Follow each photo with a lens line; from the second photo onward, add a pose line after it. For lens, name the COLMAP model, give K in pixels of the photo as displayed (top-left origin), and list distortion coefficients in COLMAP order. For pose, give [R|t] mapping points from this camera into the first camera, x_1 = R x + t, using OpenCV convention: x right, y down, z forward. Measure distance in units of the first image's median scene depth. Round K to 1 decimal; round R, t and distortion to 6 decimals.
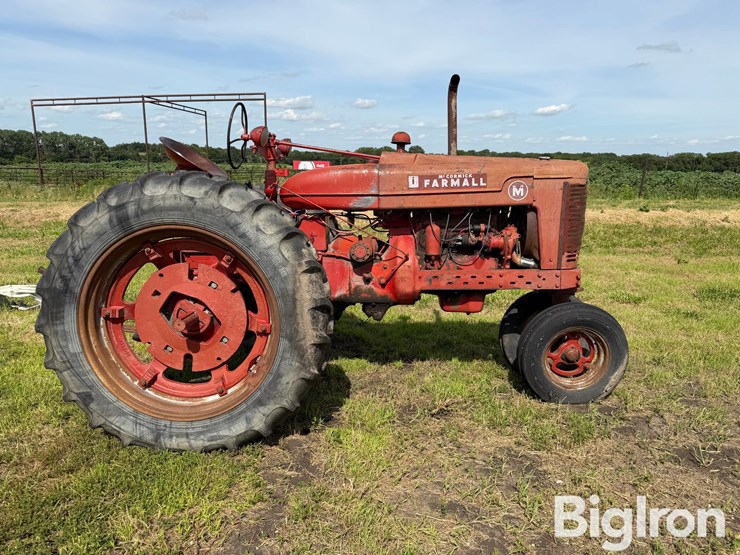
lens RADIAL K [[528.6, 0, 375.5], [0, 528.6, 277.5], [0, 0, 1]] dist [0.008087, -0.012474]
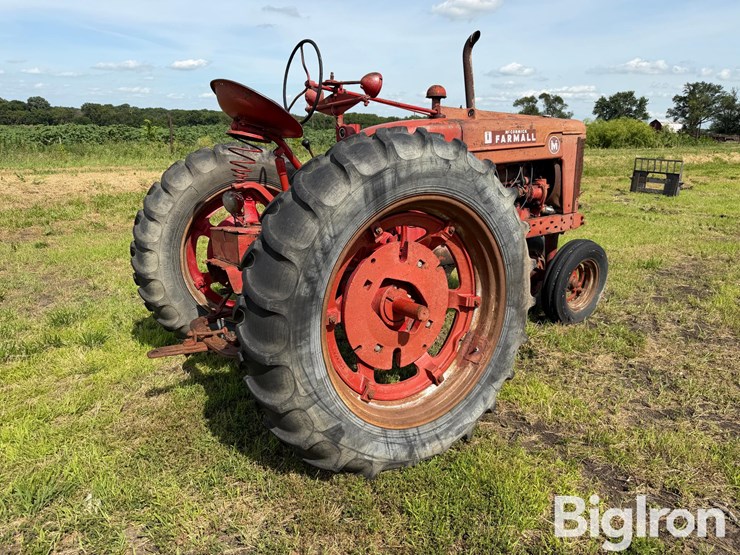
lens RADIAL K [[523.9, 0, 369.7], [0, 523.9, 285.6], [0, 0, 1]] dist [0.168952, -0.368524]
pose [[0.803942, -0.161932, 0.572237, -0.736158], [0.102789, 0.985570, 0.134488, -0.062868], [-0.585757, -0.049301, 0.808986, 0.299808]]
